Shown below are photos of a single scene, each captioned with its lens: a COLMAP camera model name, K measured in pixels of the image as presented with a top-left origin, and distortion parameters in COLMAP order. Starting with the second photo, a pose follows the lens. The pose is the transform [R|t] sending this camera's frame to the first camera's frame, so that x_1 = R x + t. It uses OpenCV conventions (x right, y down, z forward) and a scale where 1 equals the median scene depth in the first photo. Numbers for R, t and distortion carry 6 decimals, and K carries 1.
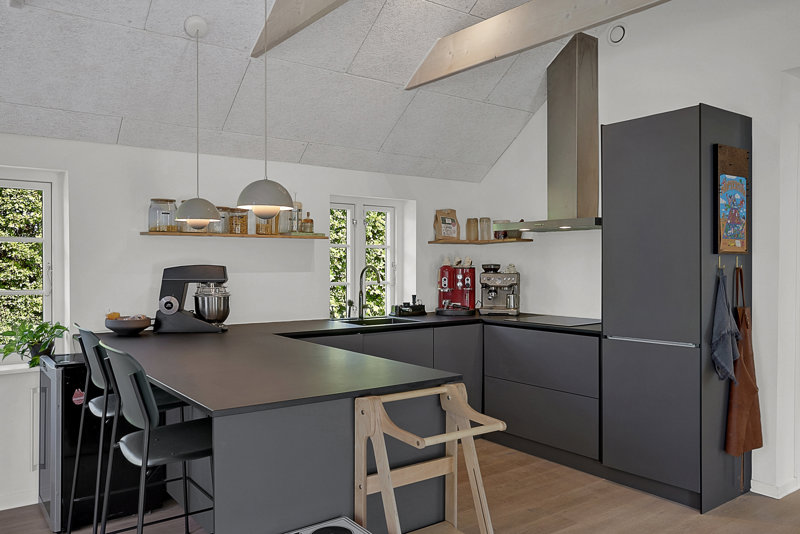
lens RADIAL K [[615.9, 0, 400.0], [0, 615.9, 267.0], [0, 0, 1]] dist [-0.036943, 0.003660]
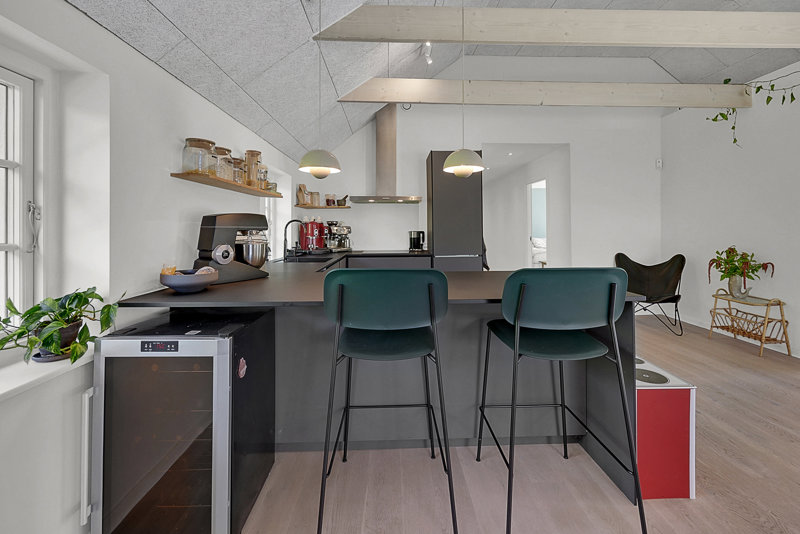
lens RADIAL K [[337.8, 0, 404.0], [0, 337.8, 225.9], [0, 0, 1]] dist [0.000813, 0.000225]
pose [[0.571744, 0.005364, 0.820414, -0.593154], [0.004784, 0.999940, -0.009872, 0.022321], [-0.820418, 0.009569, 0.571684, 0.430096]]
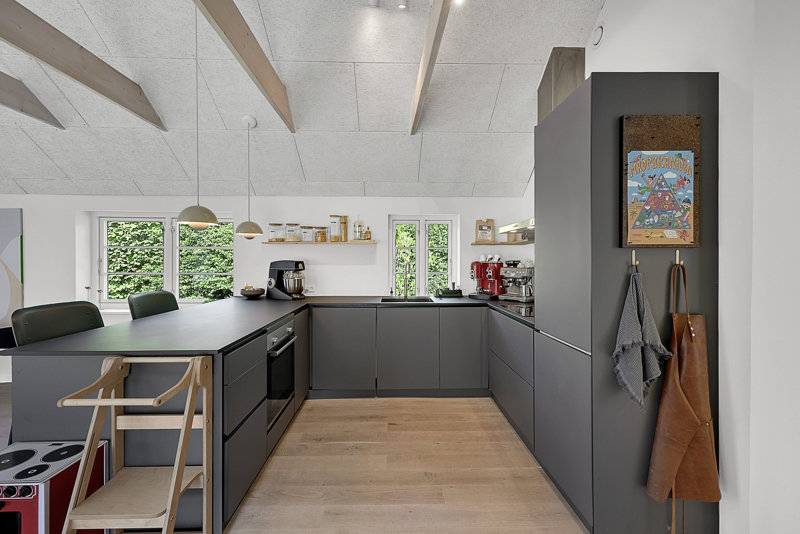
lens RADIAL K [[341.1, 0, 399.5], [0, 341.1, 260.8], [0, 0, 1]] dist [0.000161, -0.000179]
pose [[0.818515, 0.000617, -0.574485, 0.453972], [-0.002941, 0.999991, -0.003117, -0.000746], [0.574478, 0.004241, 0.818509, 0.372203]]
